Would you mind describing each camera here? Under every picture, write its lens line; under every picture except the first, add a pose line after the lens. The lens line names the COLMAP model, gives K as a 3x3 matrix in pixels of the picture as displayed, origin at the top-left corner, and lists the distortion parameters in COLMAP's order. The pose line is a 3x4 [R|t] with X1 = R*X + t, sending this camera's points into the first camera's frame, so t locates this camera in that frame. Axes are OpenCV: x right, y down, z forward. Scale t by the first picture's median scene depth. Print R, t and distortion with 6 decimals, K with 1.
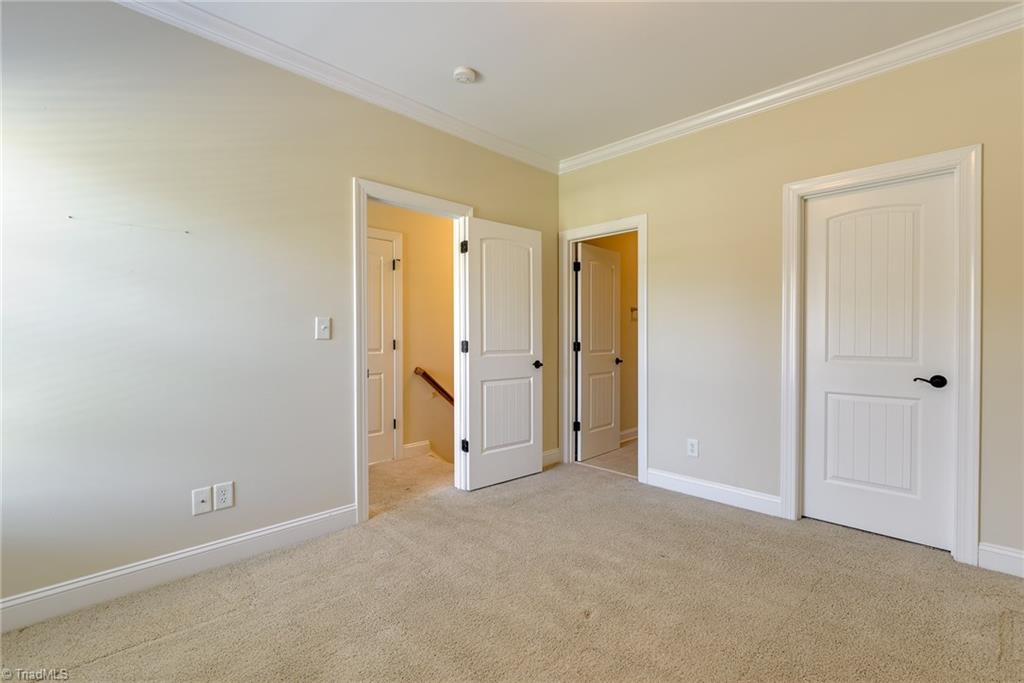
lens RADIAL K [[473.2, 0, 512.0], [0, 473.2, 341.5], [0, 0, 1]] dist [0.000809, 0.000087]
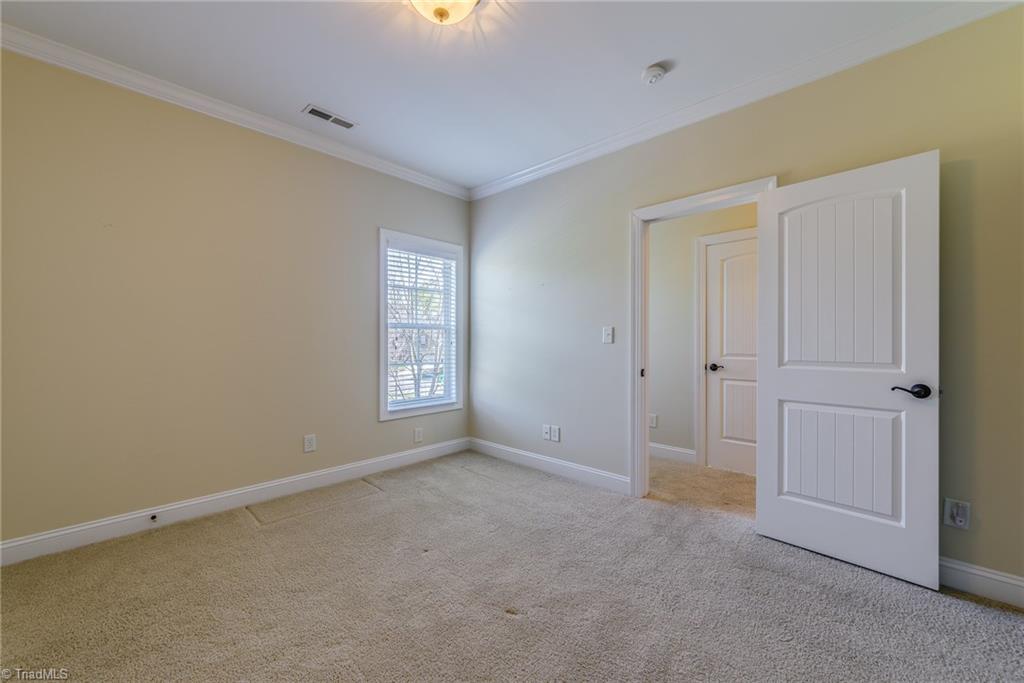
lens RADIAL K [[431.9, 0, 519.8], [0, 431.9, 342.8], [0, 0, 1]] dist [0.001021, 0.000140]
pose [[-0.018941, 0.001921, -0.999819, 0.655423], [-0.012712, 0.999917, 0.002162, -0.004183], [0.999740, 0.012751, -0.018915, 0.611306]]
